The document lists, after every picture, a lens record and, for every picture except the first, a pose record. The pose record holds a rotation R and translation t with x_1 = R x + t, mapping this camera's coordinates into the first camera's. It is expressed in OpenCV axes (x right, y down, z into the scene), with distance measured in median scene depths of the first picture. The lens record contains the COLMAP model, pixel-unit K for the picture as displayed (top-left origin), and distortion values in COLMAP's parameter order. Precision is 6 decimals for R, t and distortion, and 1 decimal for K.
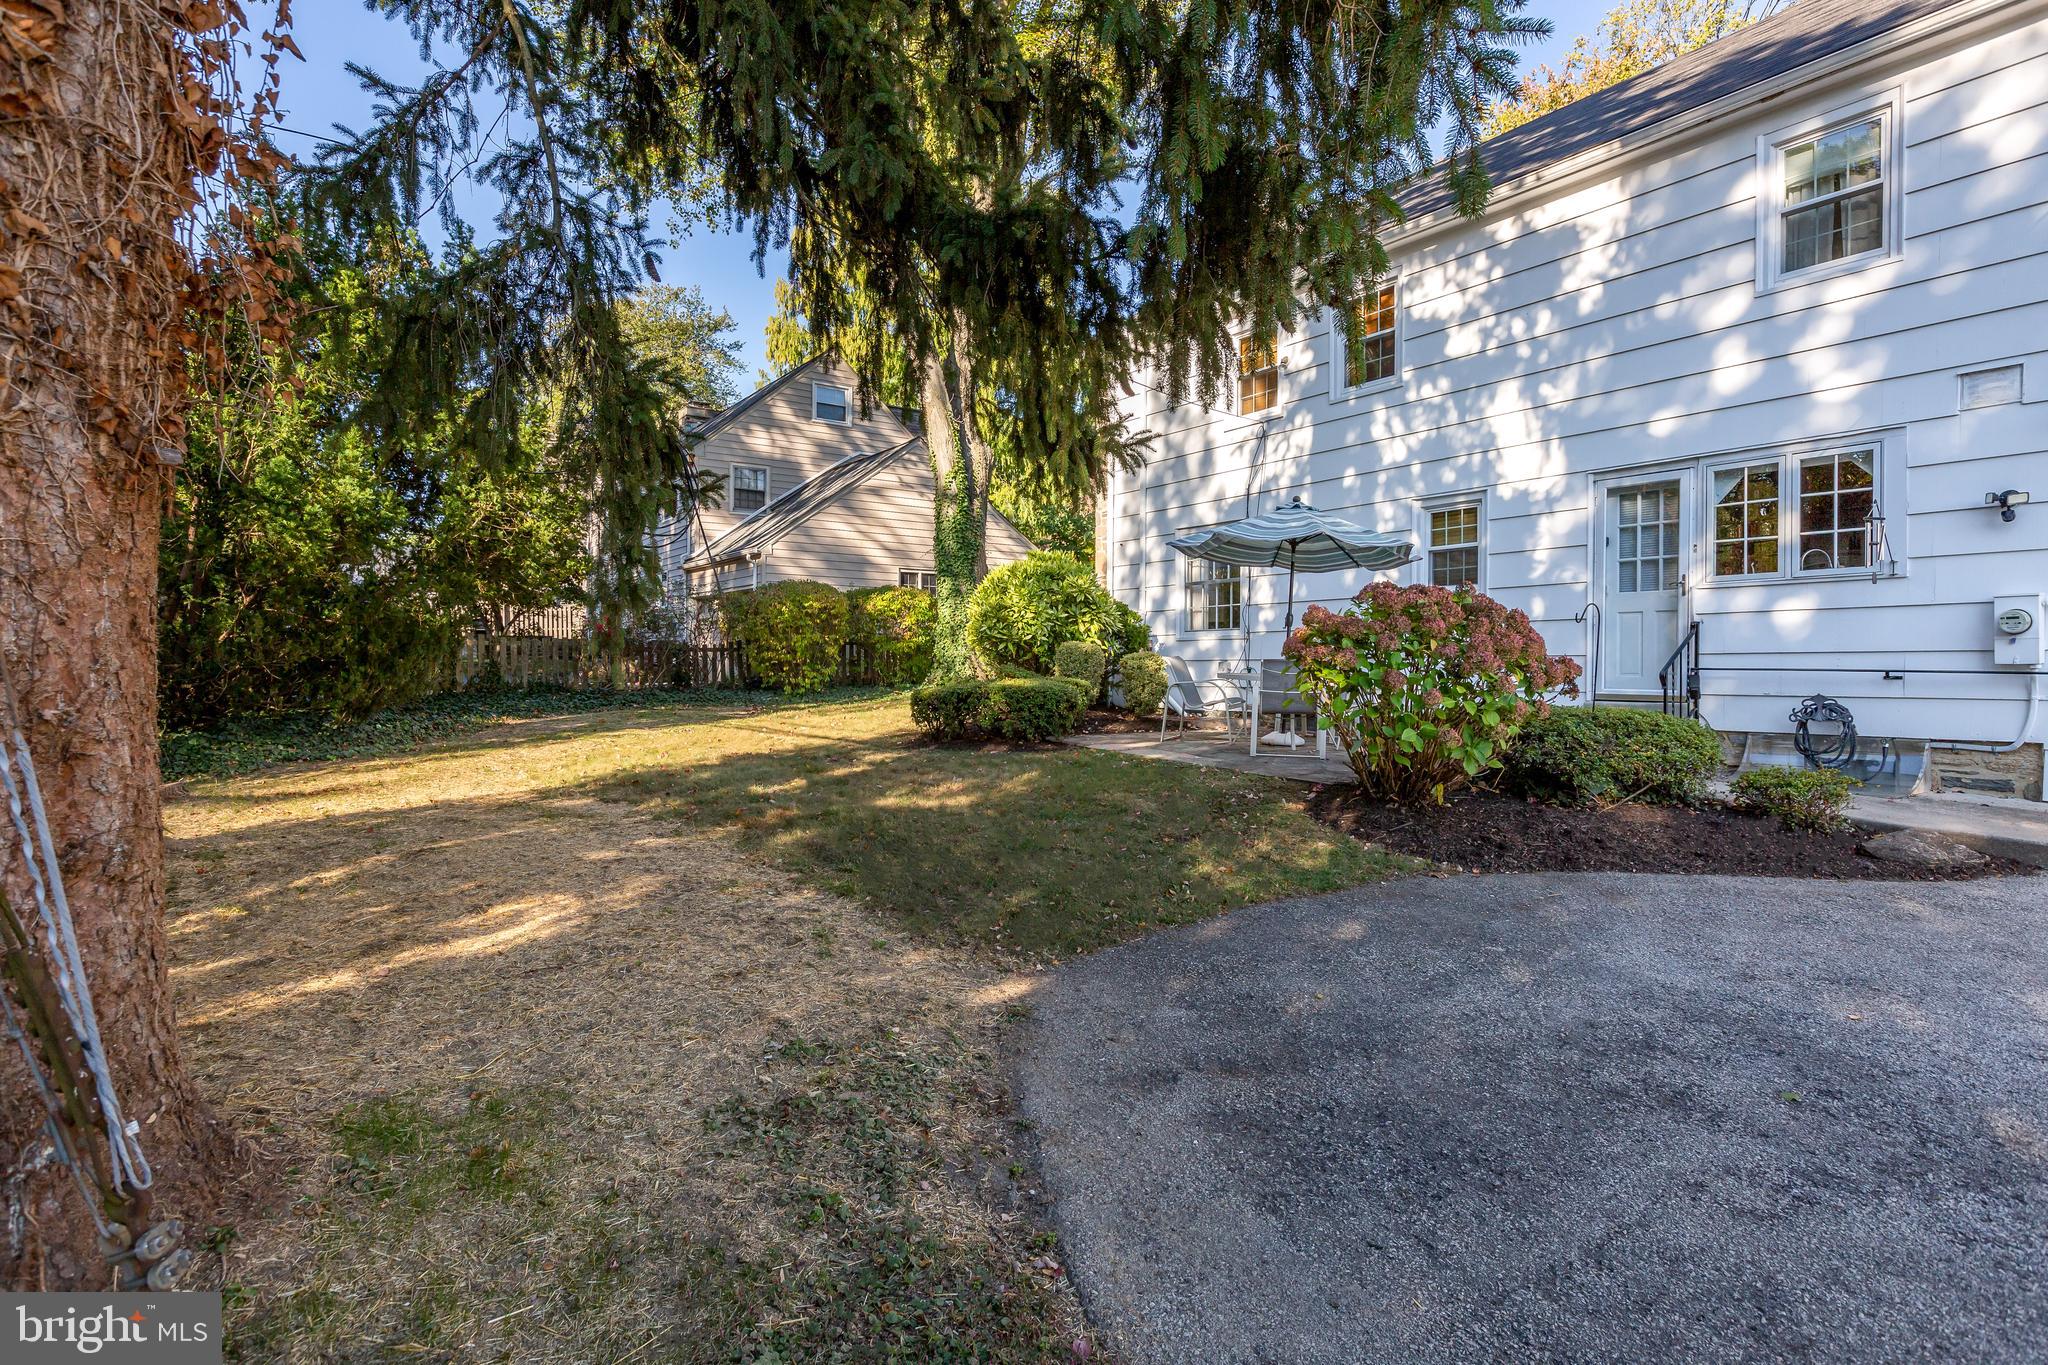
lens RADIAL K [[1103.1, 0, 1024.0], [0, 1103.1, 682.5], [0, 0, 1]] dist [-0.000447, -0.000111]
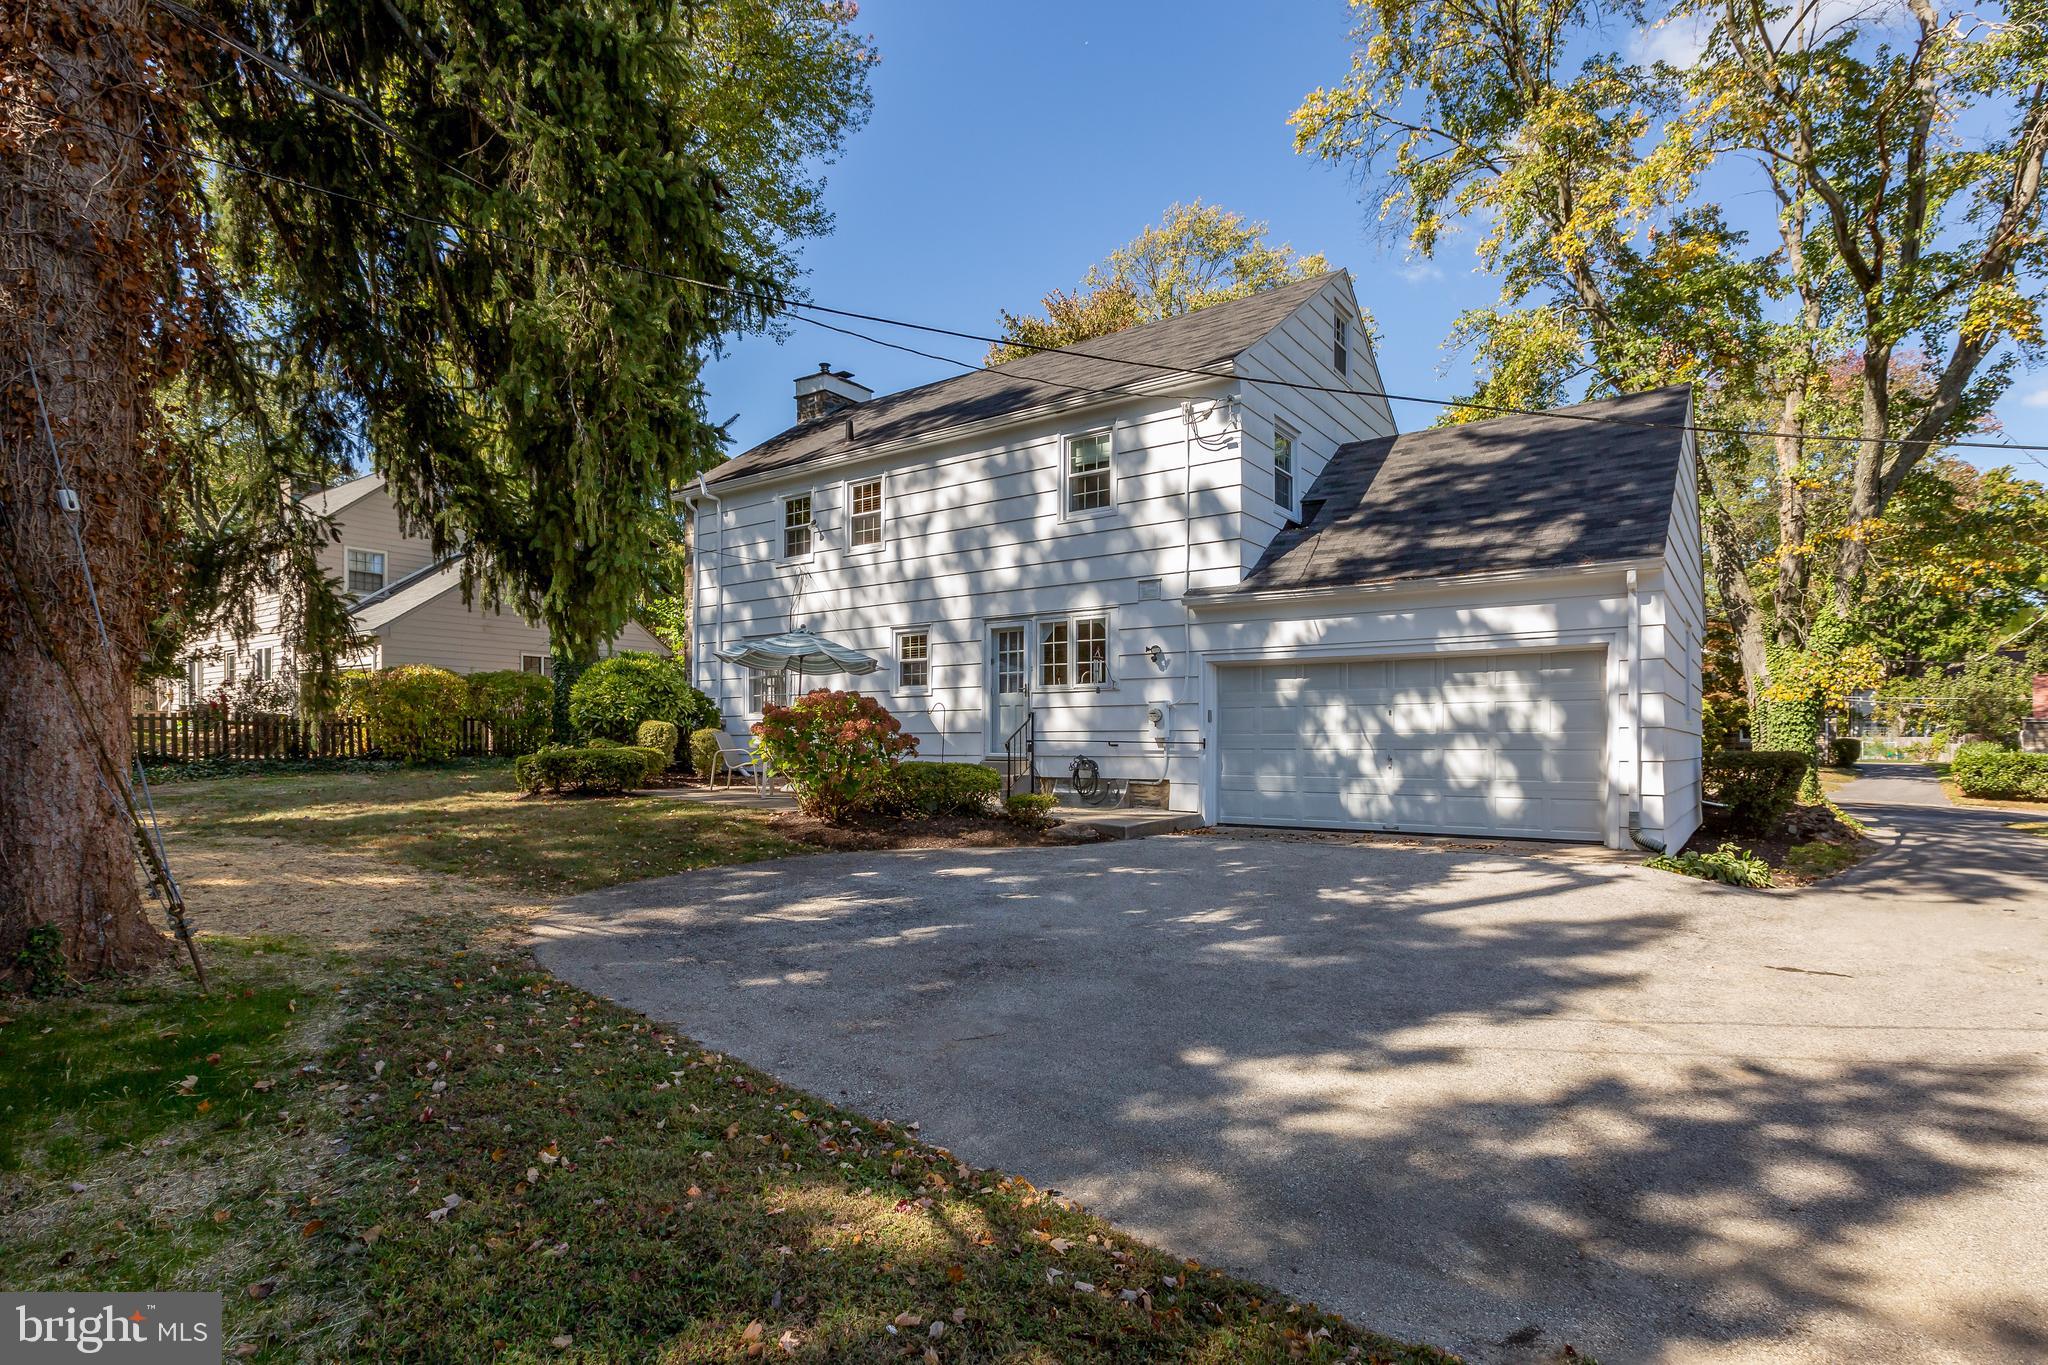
lens RADIAL K [[1006.0, 0, 1023.4], [0, 1006.0, 744.4], [0, 0, 1]] dist [-0.000130, -0.000125]
pose [[0.942767, -0.002715, 0.333441, 0.094575], [0.006054, 0.999941, -0.008976, 0.007792], [-0.333397, 0.010481, 0.942728, -0.474502]]
